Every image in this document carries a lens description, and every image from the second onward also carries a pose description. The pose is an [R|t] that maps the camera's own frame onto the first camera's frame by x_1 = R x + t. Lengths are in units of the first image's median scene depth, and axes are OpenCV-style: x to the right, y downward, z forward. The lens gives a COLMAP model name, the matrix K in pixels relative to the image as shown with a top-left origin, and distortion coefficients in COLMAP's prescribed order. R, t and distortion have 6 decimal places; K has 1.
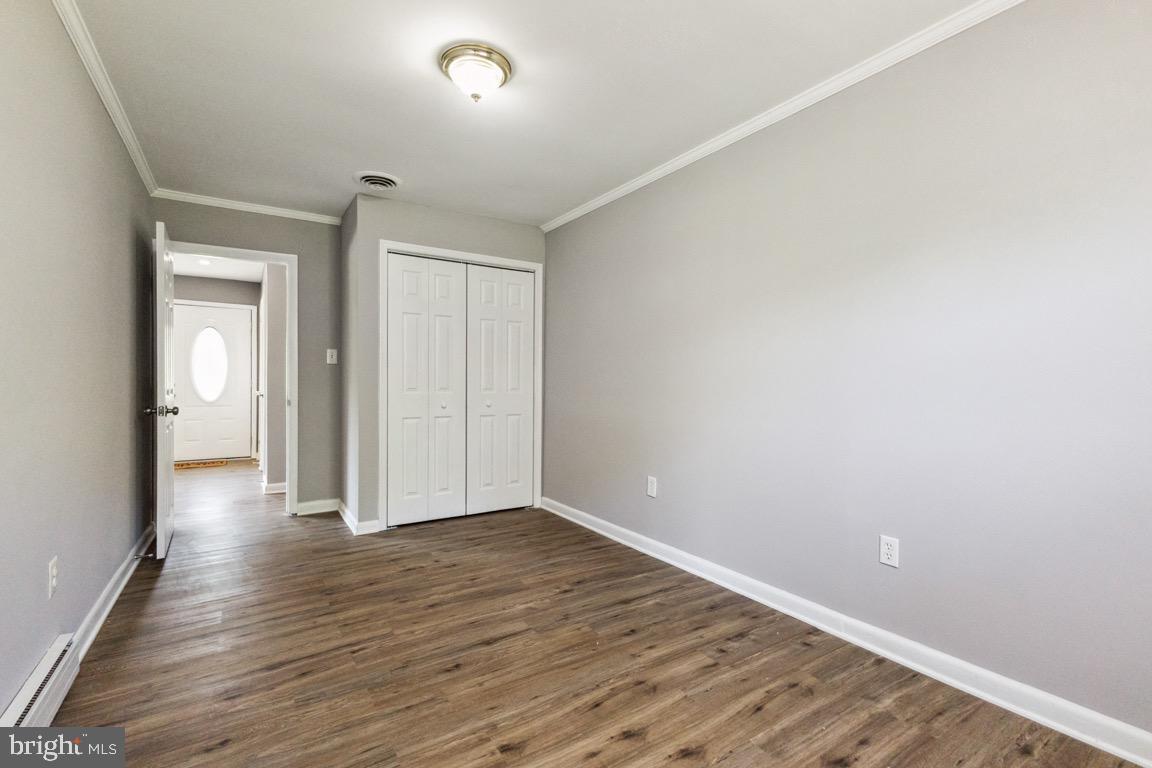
lens RADIAL K [[501.5, 0, 580.0], [0, 501.5, 388.5], [0, 0, 1]] dist [0.015371, -0.000208]
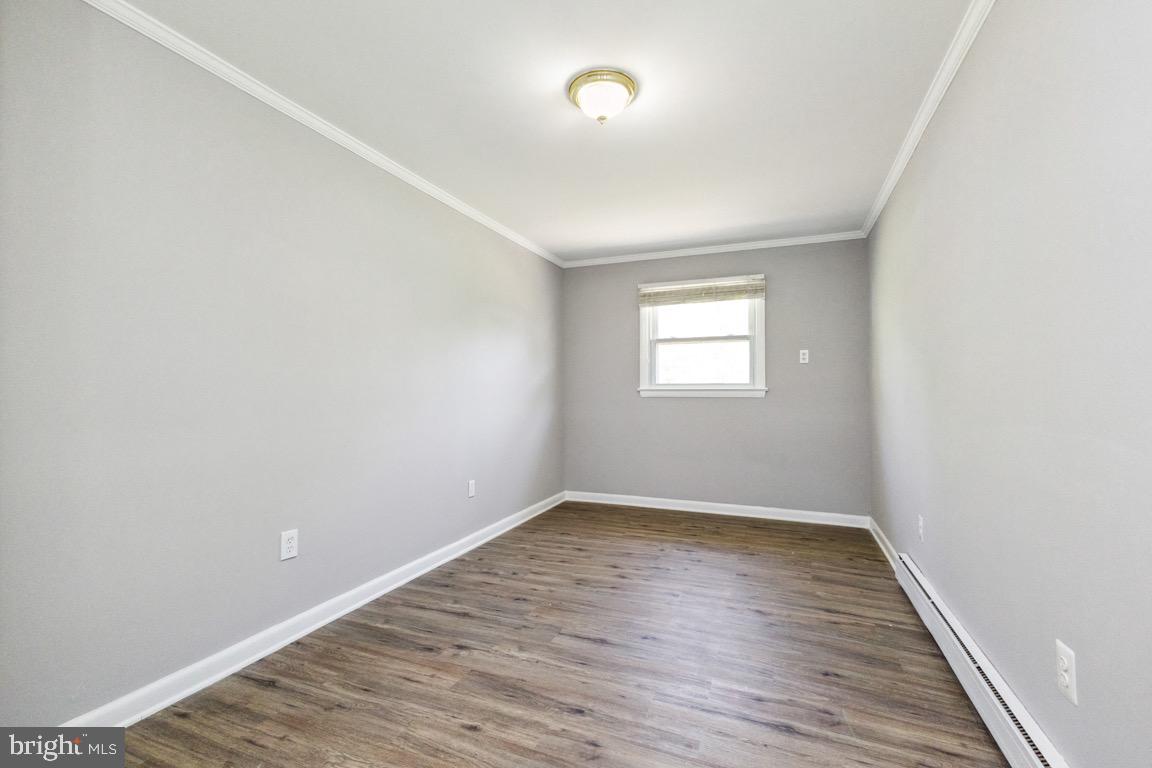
lens RADIAL K [[501.5, 0, 580.0], [0, 501.5, 388.5], [0, 0, 1]] dist [0.015371, -0.000208]
pose [[-0.558741, 0.005234, 0.829326, -0.868729], [0.016498, 0.999852, 0.004805, -0.023881], [-0.829178, 0.016367, -0.558745, 1.362407]]
